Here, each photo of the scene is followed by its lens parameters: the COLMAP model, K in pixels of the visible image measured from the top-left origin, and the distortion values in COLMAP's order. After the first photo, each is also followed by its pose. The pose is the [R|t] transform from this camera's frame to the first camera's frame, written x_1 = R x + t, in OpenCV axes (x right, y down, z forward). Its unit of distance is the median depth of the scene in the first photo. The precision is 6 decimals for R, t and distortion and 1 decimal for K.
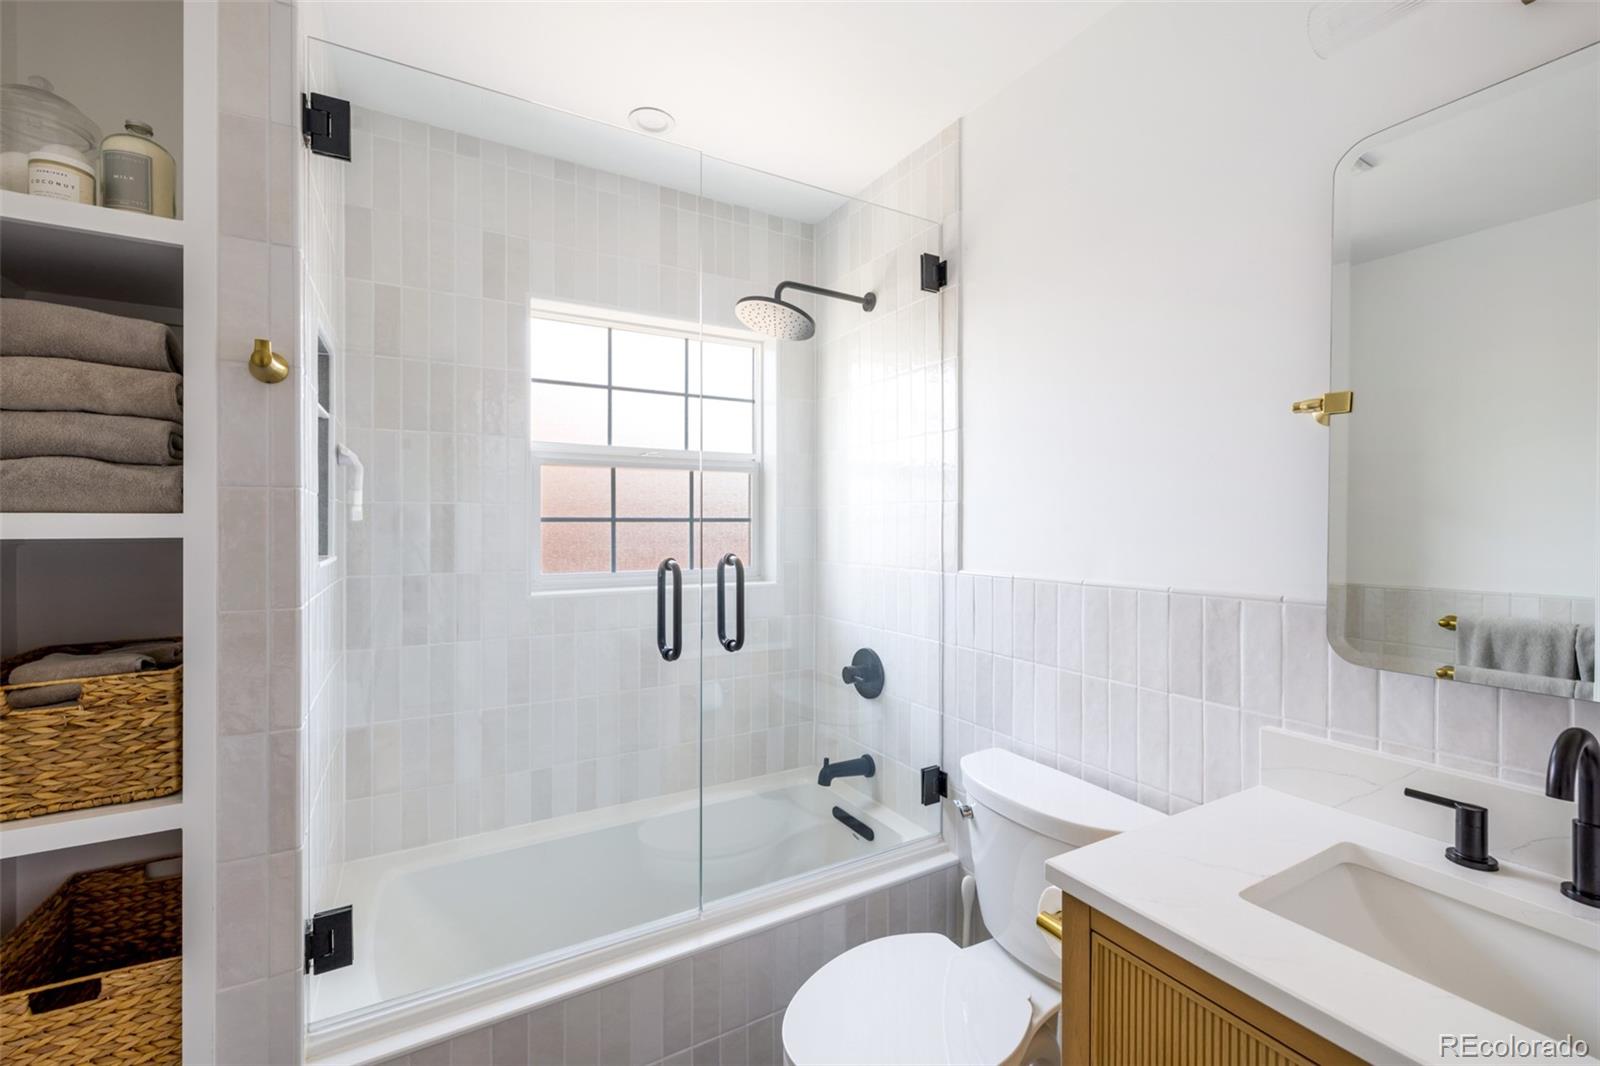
lens RADIAL K [[679.6, 0, 798.6], [0, 679.6, 526.9], [0, 0, 1]] dist [0.002289, 0.000229]
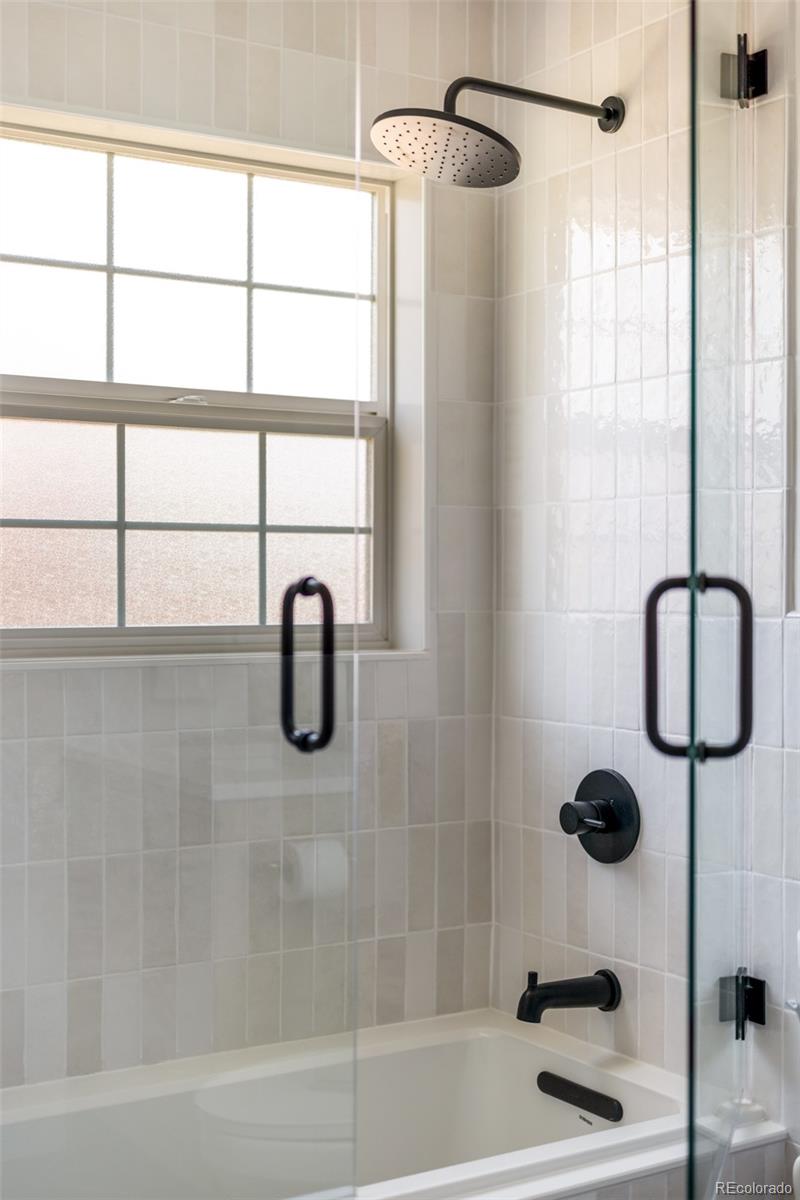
lens RADIAL K [[1674.1, 0, 400.8], [0, 1674.1, 601.0], [0, 0, 1]] dist [0.040508, 0.000000]
pose [[0.998454, -0.000055, 0.055577, -0.133120], [-0.000254, 0.999985, 0.005550, 0.041172], [-0.055576, -0.005556, 0.998439, -0.301377]]
